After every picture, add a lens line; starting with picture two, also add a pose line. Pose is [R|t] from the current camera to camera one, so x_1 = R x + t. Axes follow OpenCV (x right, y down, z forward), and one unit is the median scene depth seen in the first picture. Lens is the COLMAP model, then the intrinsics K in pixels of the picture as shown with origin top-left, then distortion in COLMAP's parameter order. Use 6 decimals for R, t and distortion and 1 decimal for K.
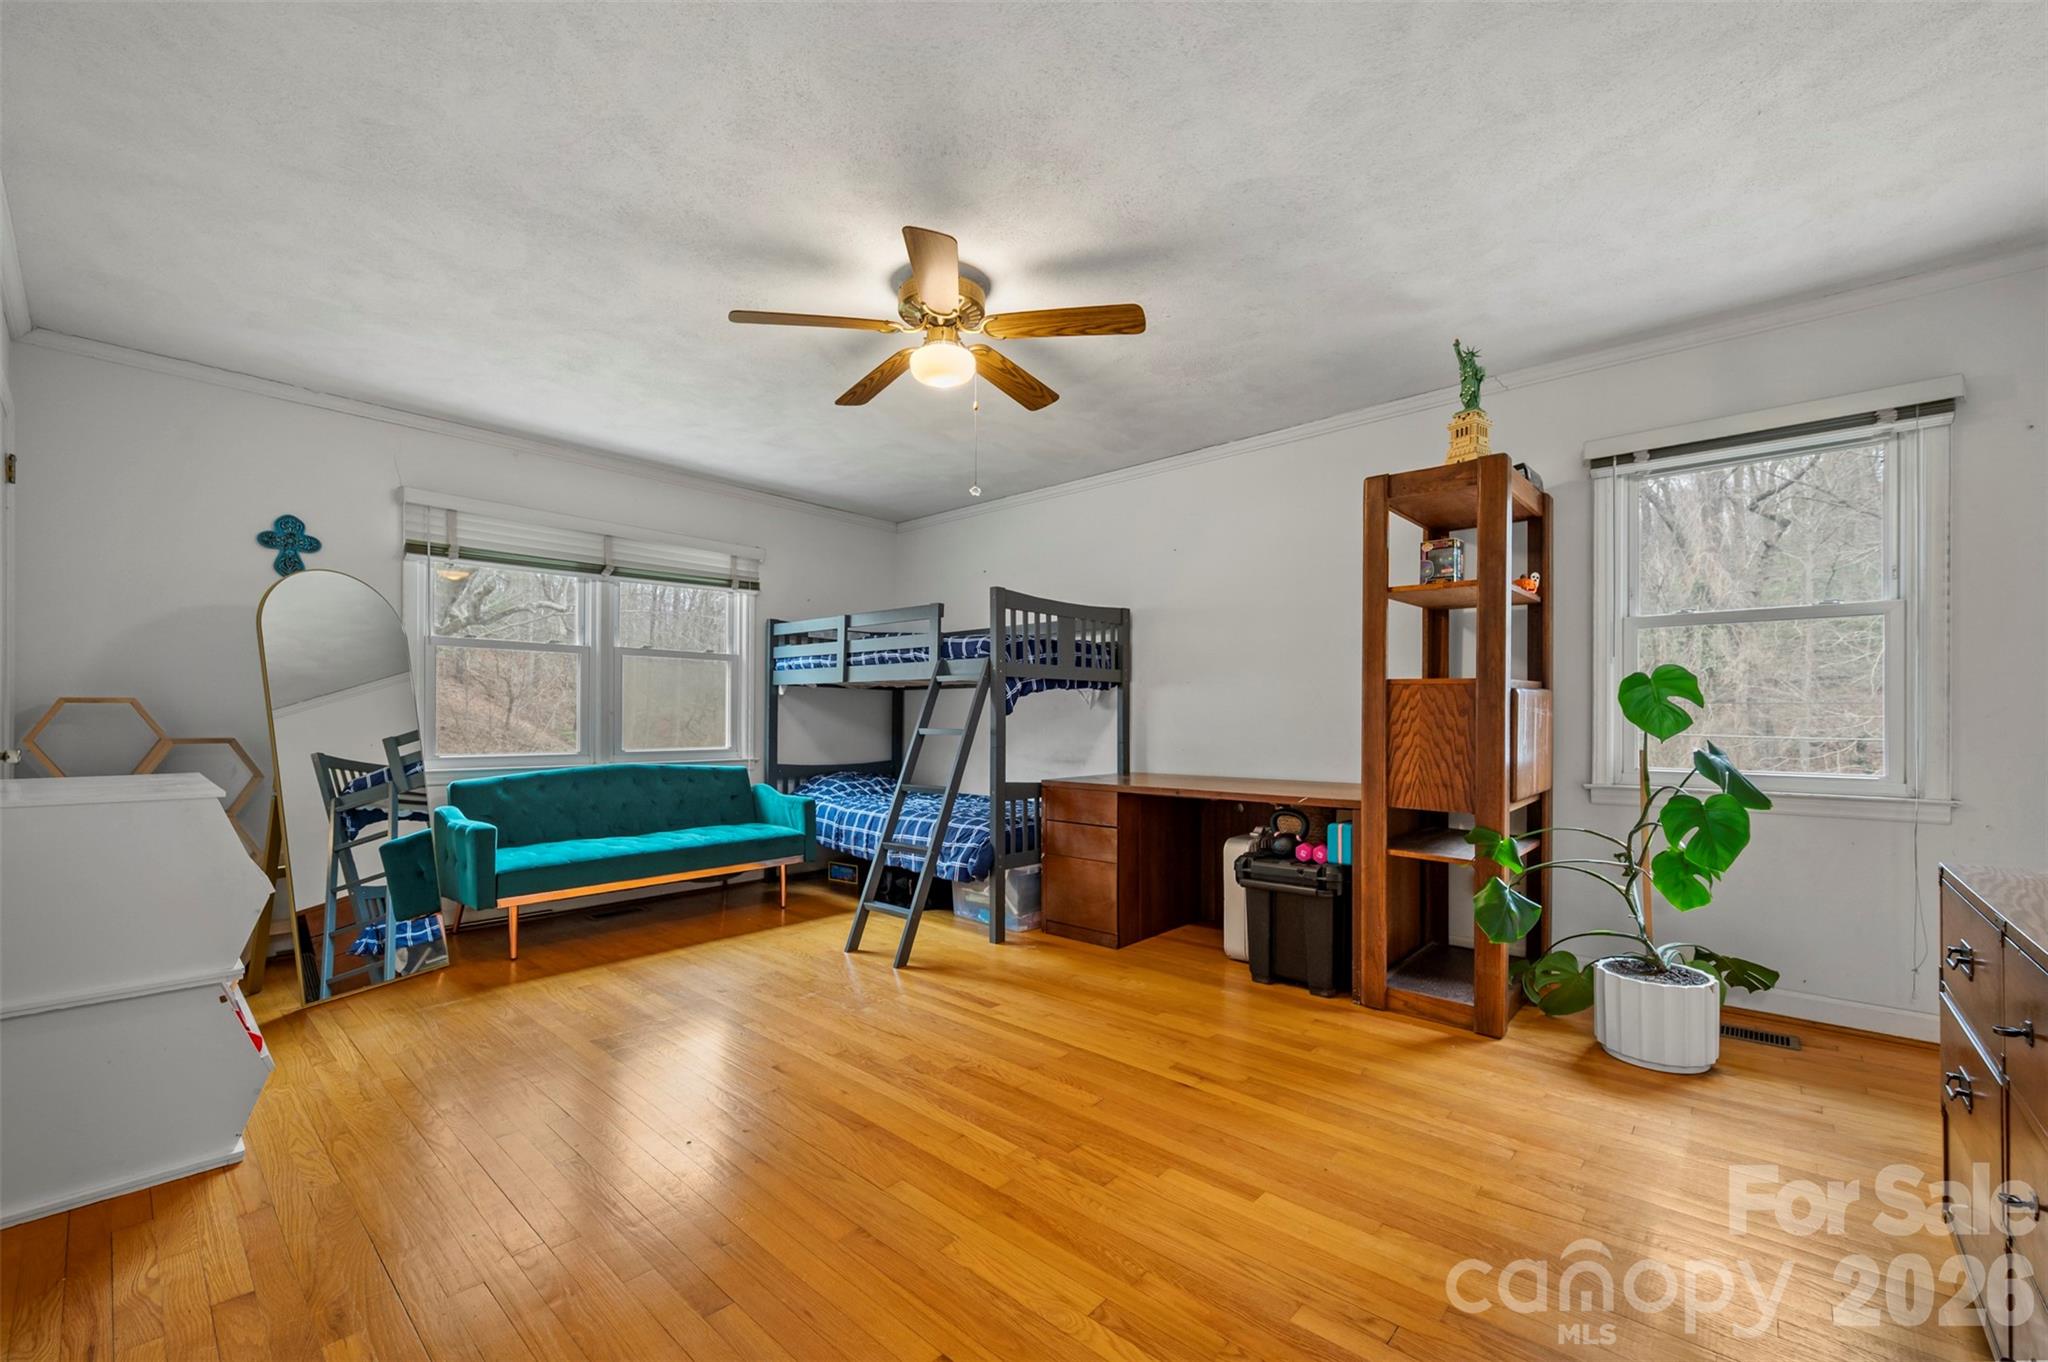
lens RADIAL K [[819.6, 0, 1020.8], [0, 819.6, 713.1], [0, 0, 1]] dist [-0.000166, 0.000097]
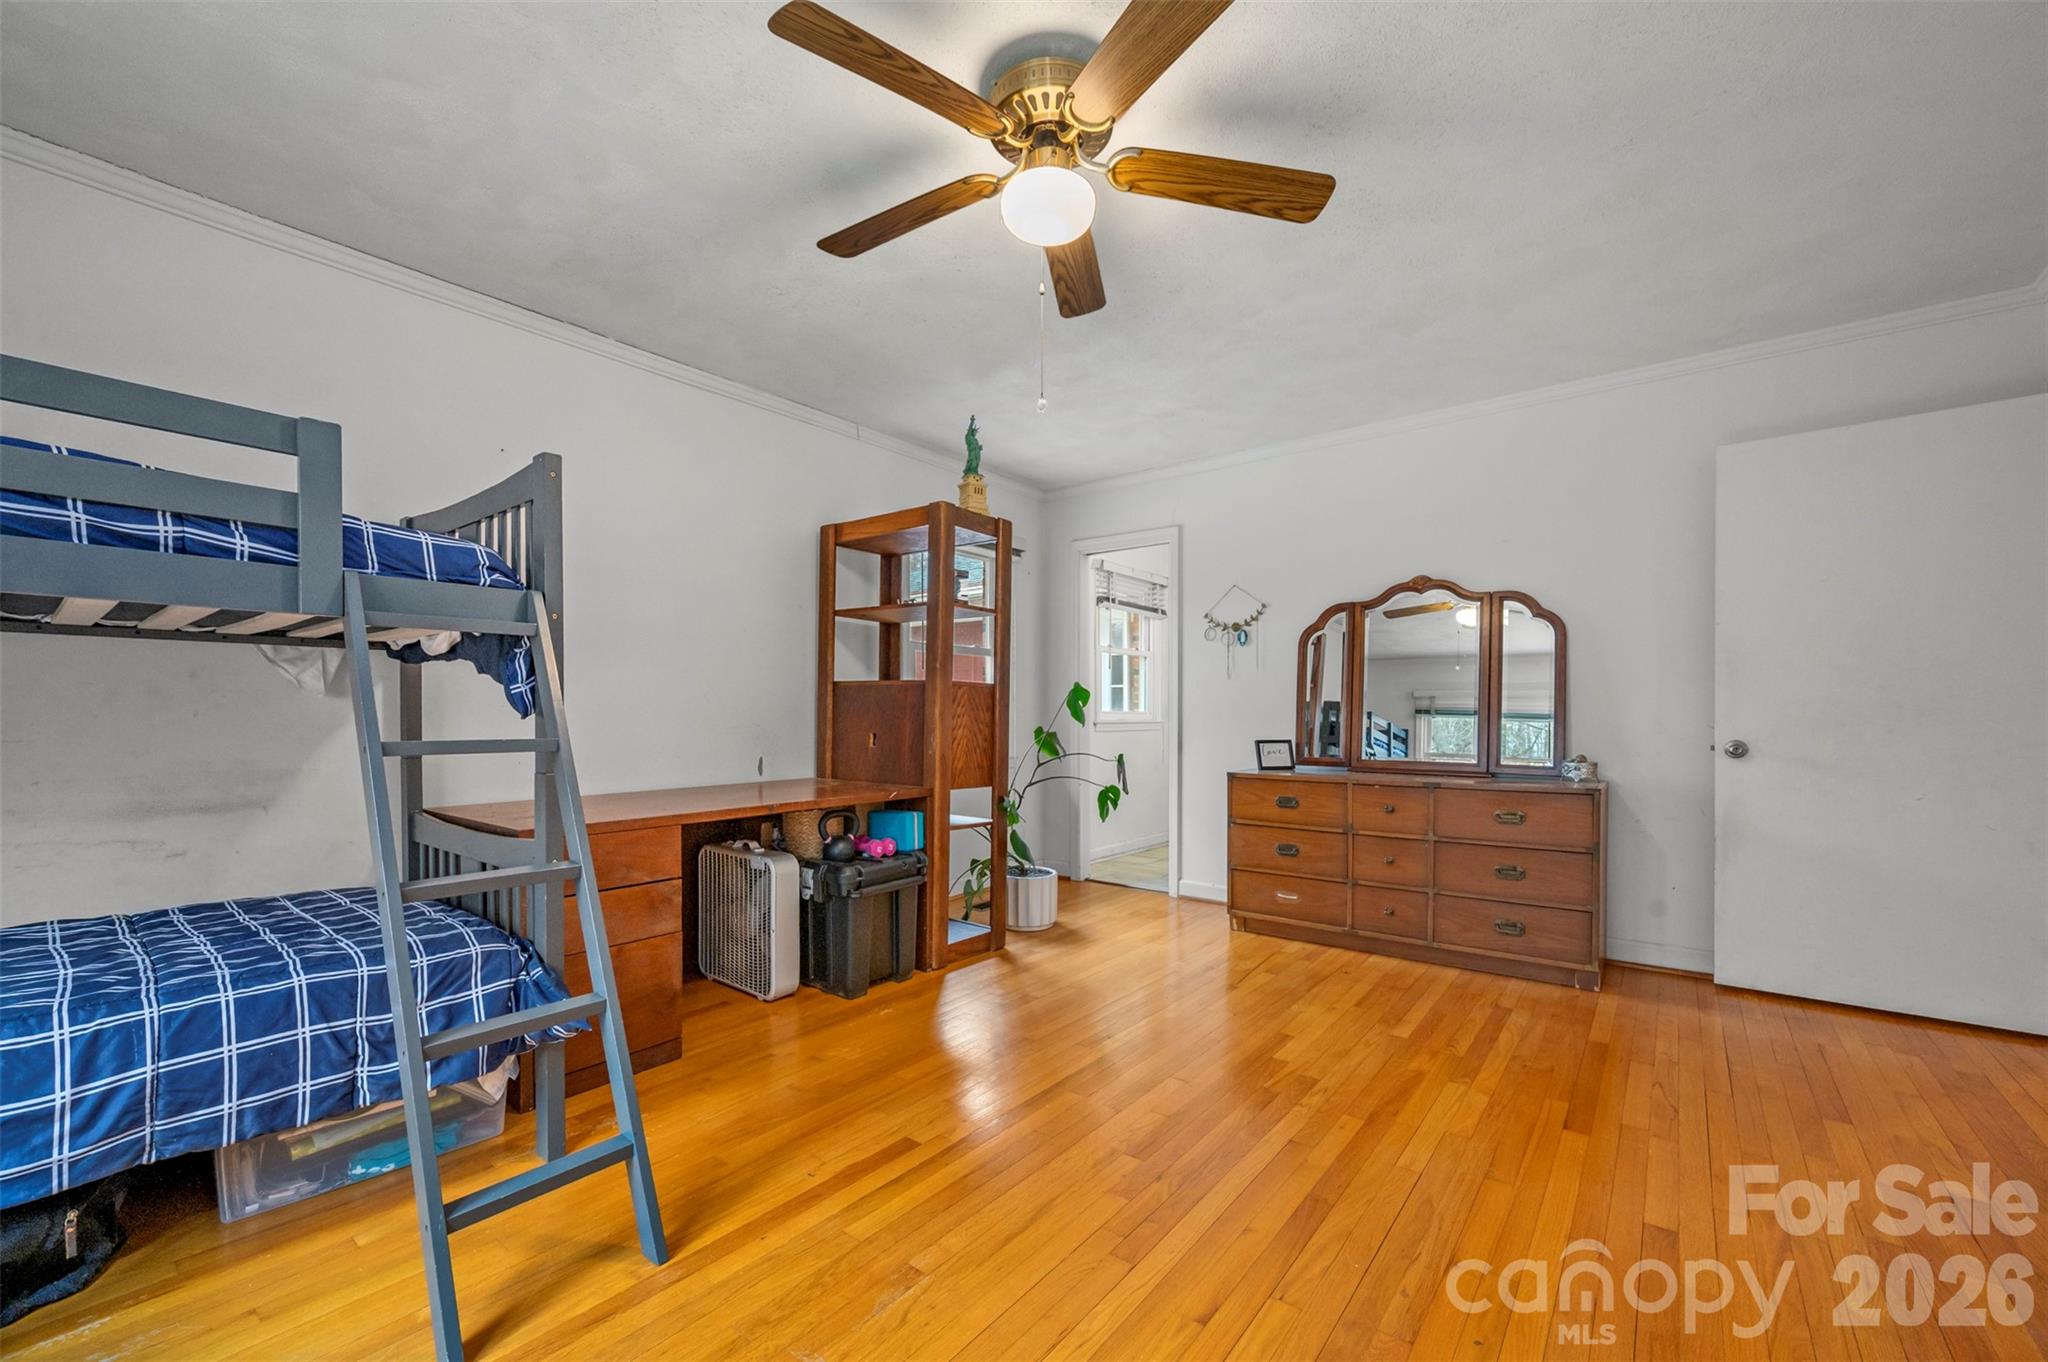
lens RADIAL K [[819.6, 0, 1020.8], [0, 819.6, 713.1], [0, 0, 1]] dist [-0.000166, 0.000097]
pose [[-0.056206, -0.000256, 0.998419, -0.675722], [-0.002168, 0.999998, 0.000134, 0.005936], [-0.998417, -0.002157, -0.056206, 0.908269]]
